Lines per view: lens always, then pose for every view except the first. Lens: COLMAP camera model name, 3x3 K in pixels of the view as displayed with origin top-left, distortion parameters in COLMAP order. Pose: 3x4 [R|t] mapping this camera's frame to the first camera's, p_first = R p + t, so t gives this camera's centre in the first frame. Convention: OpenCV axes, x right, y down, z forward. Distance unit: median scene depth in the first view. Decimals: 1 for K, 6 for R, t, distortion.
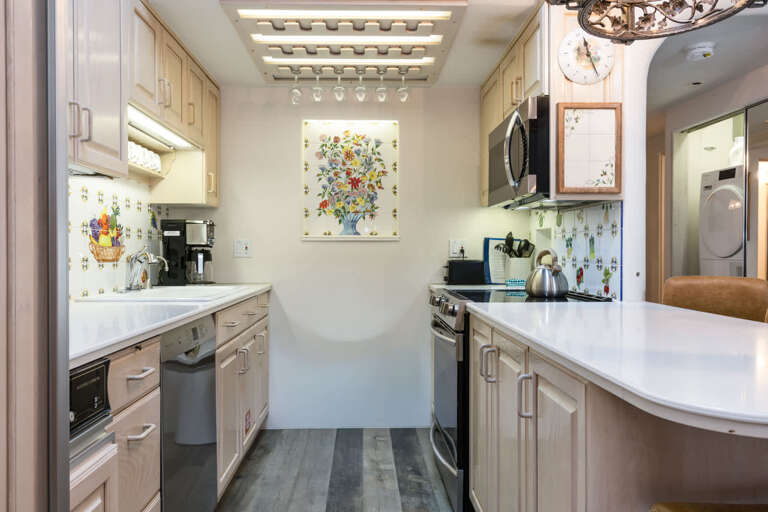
lens RADIAL K [[565.1, 0, 377.1], [0, 565.1, 257.7], [0, 0, 1]] dist [0.010070, 0.001584]
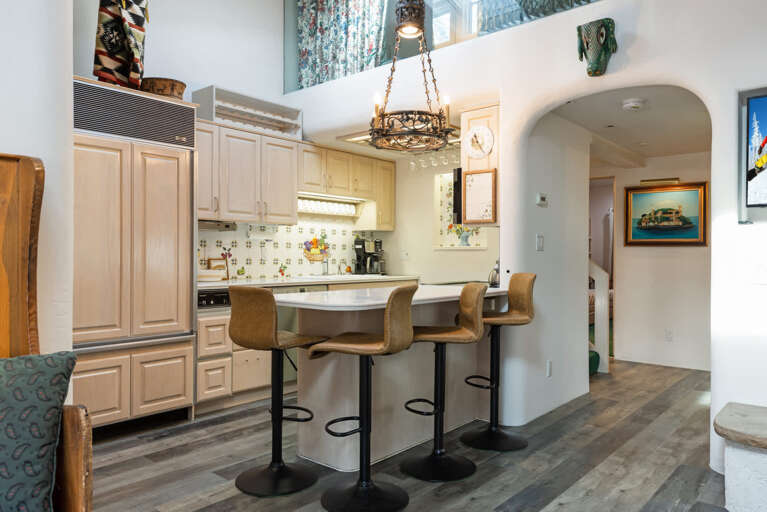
lens RADIAL K [[548.4, 0, 382.3], [0, 548.4, 260.3], [0, 0, 1]] dist [0.005799, 0.001693]
pose [[0.740980, 0.008550, -0.671472, 1.108632], [-0.010039, 0.999948, 0.001654, -0.001452], [0.671452, 0.005515, 0.741028, -0.362732]]
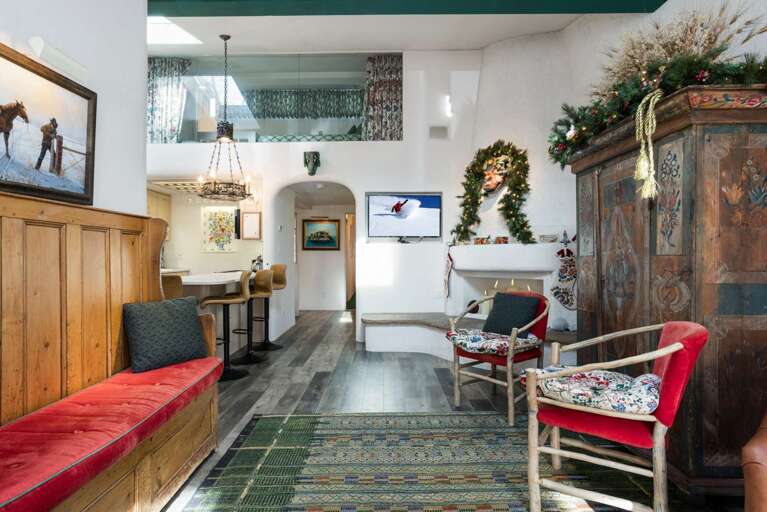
lens RADIAL K [[386.5, 0, 378.2], [0, 386.5, 255.6], [0, 0, 1]] dist [-0.039928, 0.022876]
pose [[0.999211, -0.001842, -0.039669, 1.043643], [0.001571, 0.999975, -0.006859, -0.001958], [0.039681, 0.006791, 0.999189, -1.033098]]
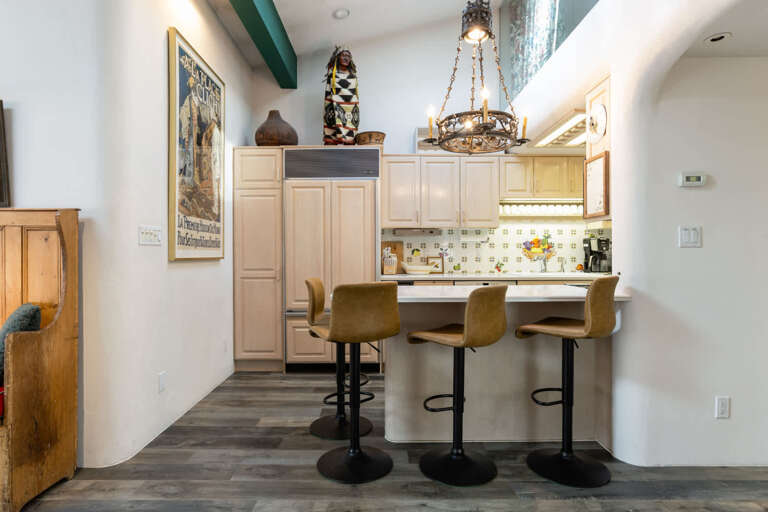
lens RADIAL K [[419.6, 0, 384.0], [0, 419.6, 256.0], [0, 0, 1]] dist [-0.003439, 0.000693]
pose [[-0.023381, 0.005611, -0.999711, 1.299546], [-0.007041, 0.999959, 0.005777, -0.011599], [0.999702, 0.007174, -0.023341, 0.414375]]
